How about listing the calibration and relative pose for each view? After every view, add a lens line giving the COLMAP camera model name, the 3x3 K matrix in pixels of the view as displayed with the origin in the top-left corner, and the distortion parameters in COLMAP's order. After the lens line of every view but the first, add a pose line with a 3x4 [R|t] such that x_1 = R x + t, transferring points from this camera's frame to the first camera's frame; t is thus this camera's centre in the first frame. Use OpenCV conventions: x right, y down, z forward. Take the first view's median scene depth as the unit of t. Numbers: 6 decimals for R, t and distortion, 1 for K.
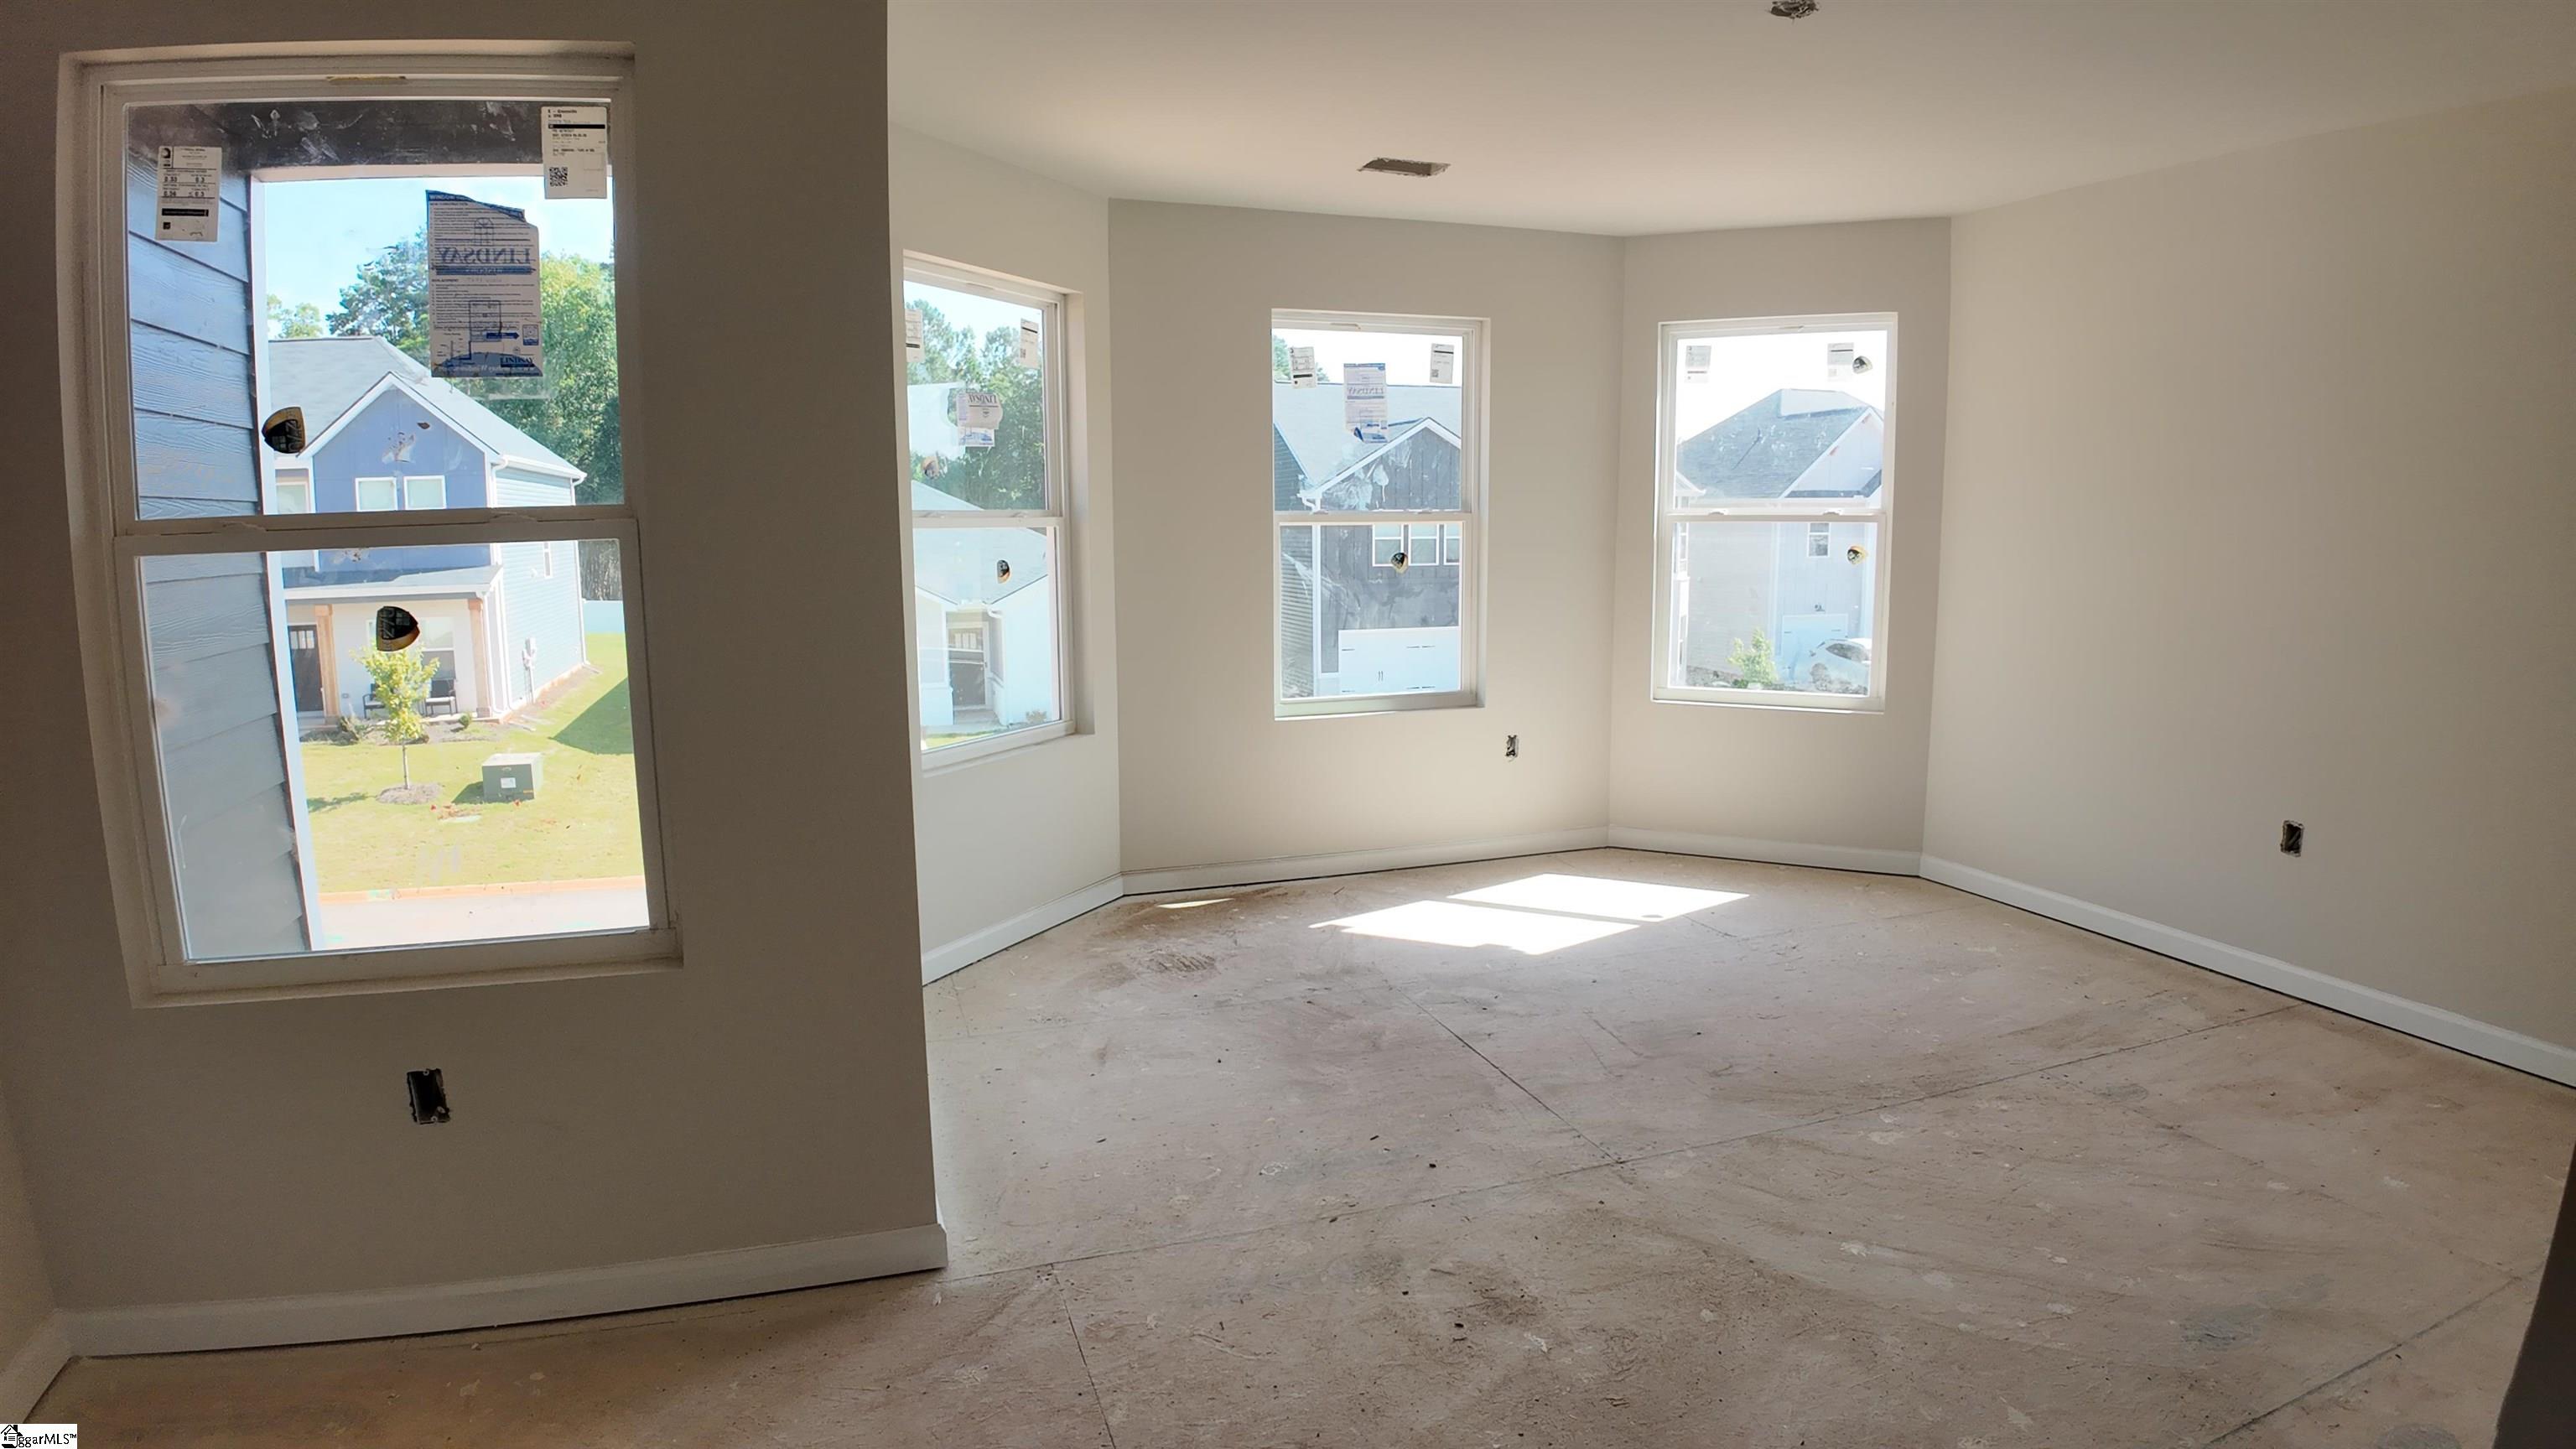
lens RADIAL K [[1401.8, 0, 1277.0], [0, 1401.8, 731.0], [0, 0, 1]] dist [-0.043208, -0.084635]
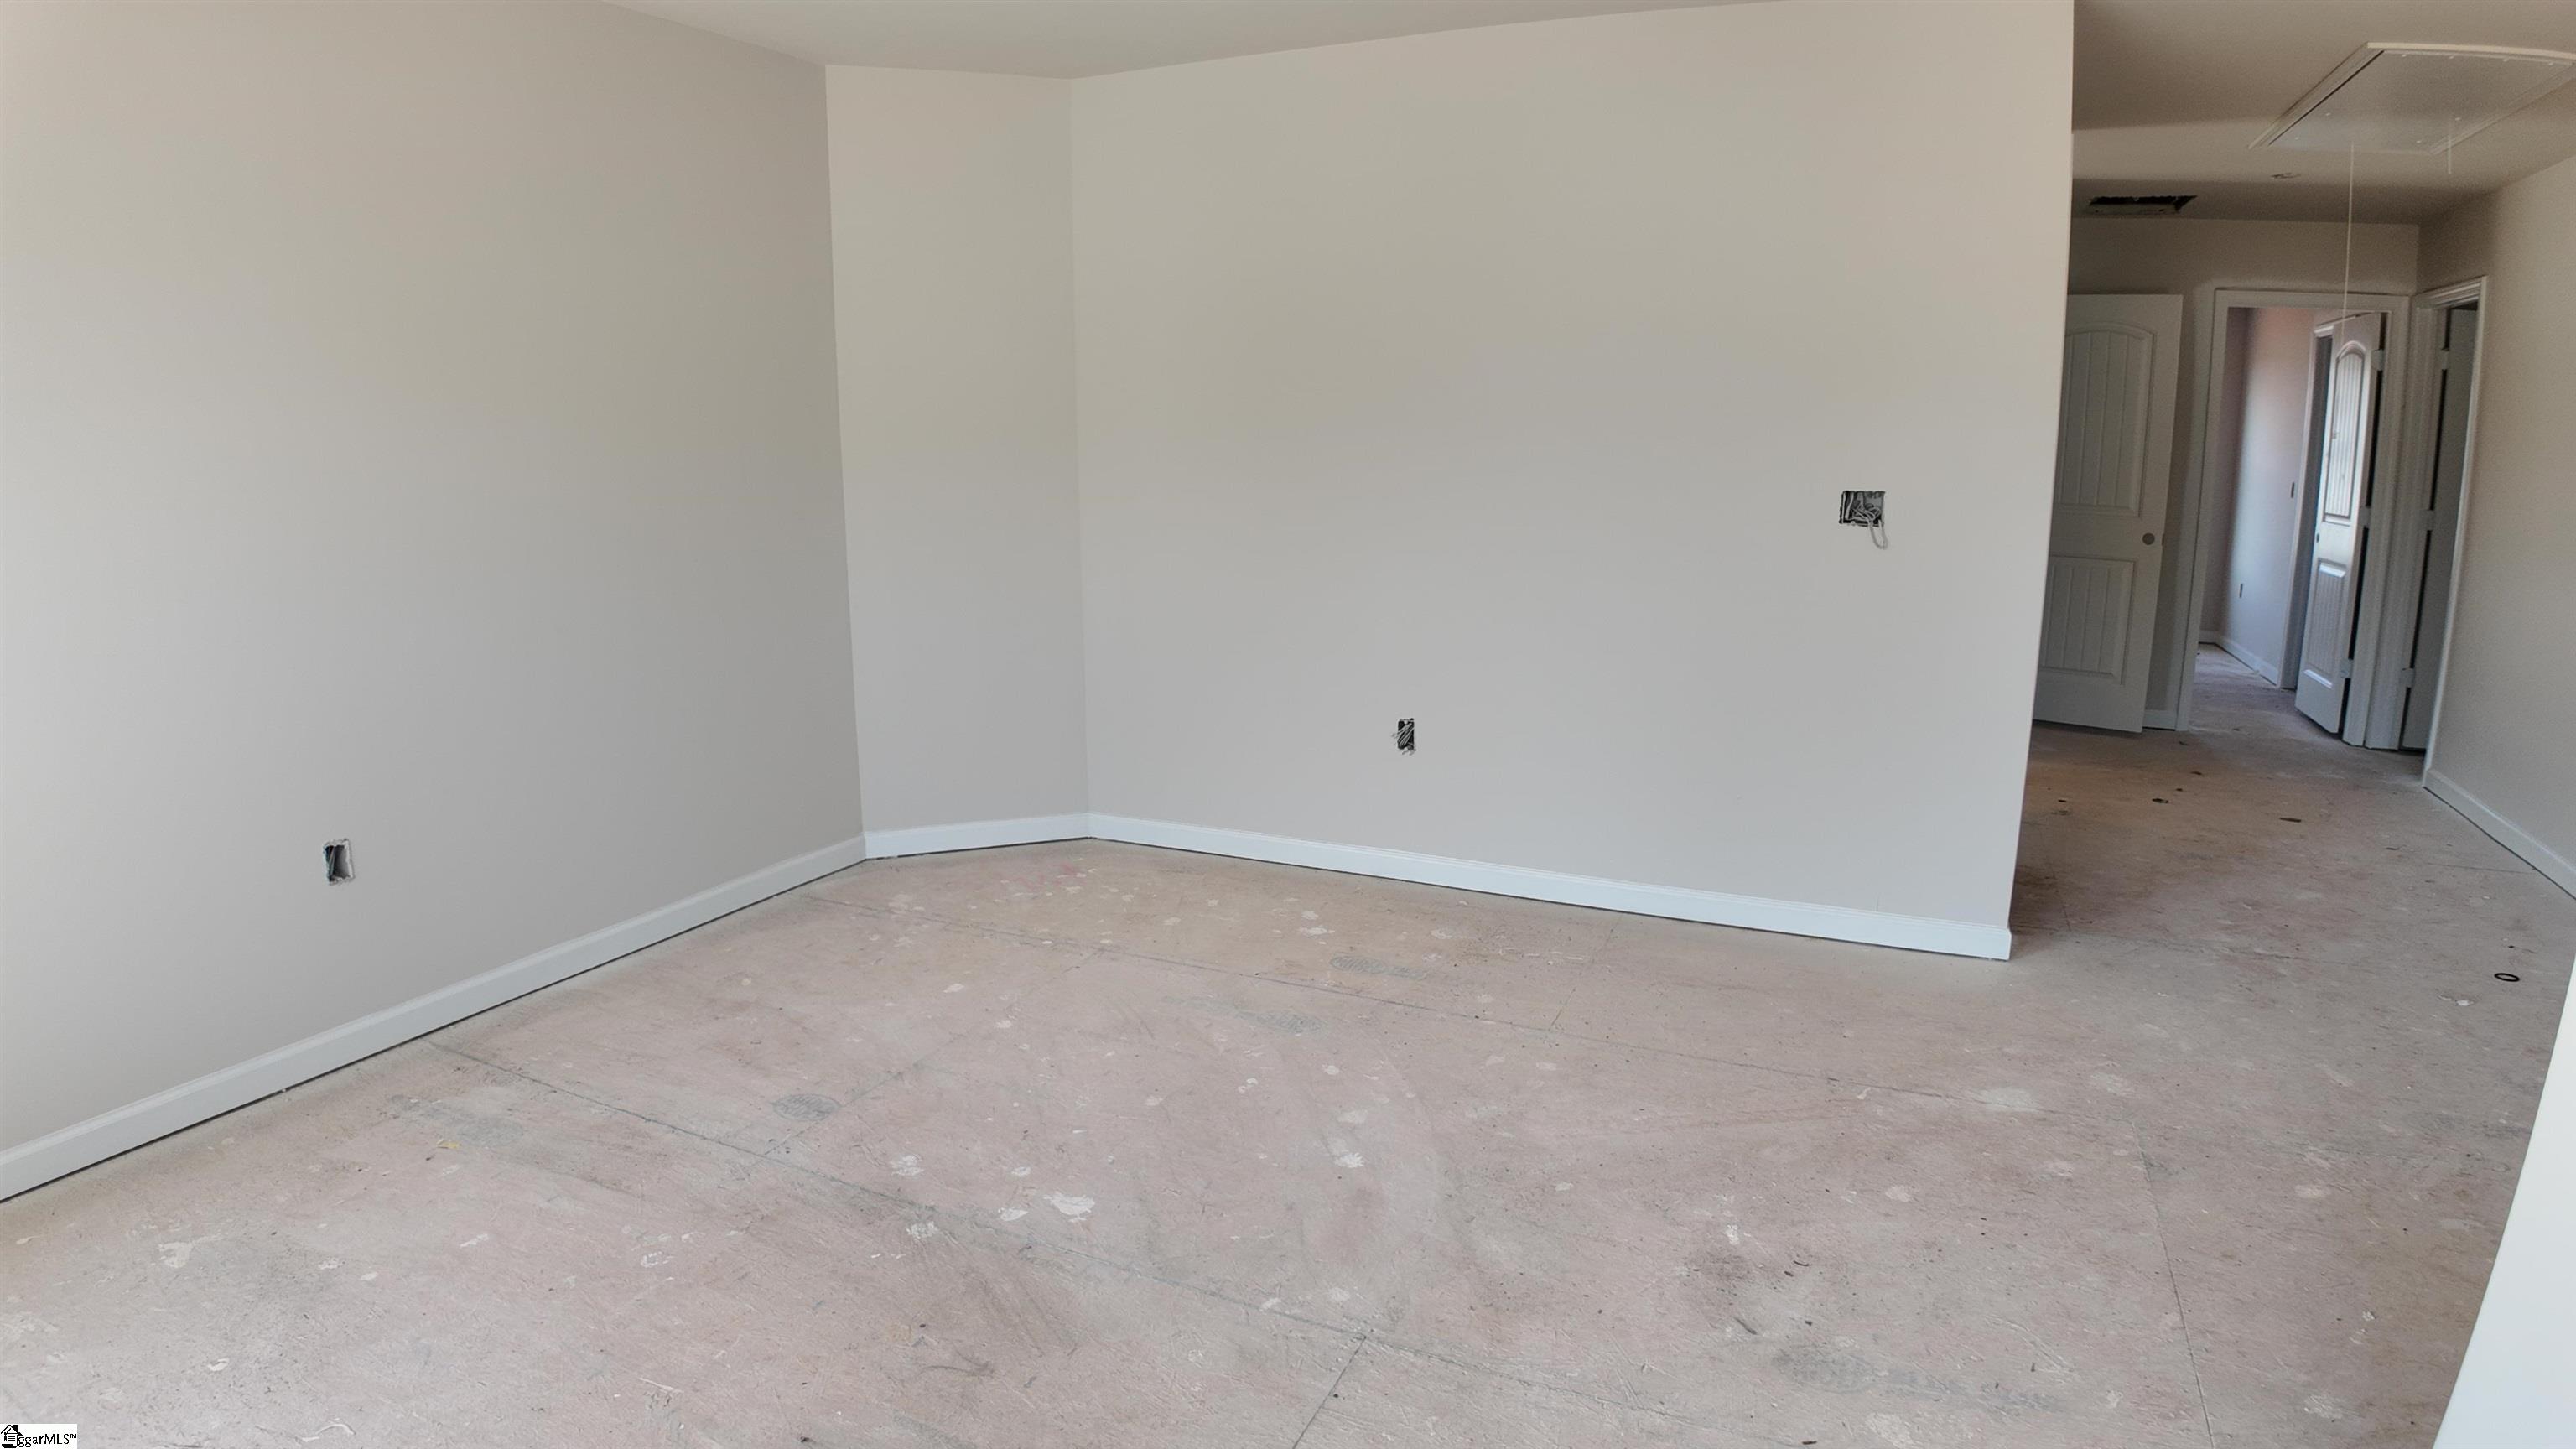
lens RADIAL K [[1401.8, 0, 1277.0], [0, 1401.8, 731.0], [0, 0, 1]] dist [-0.043208, -0.084635]
pose [[-0.730254, -0.138742, 0.668939, -0.155356], [0.103372, 0.945448, 0.308938, -0.208898], [-0.675310, 0.294753, -0.676075, 1.390596]]
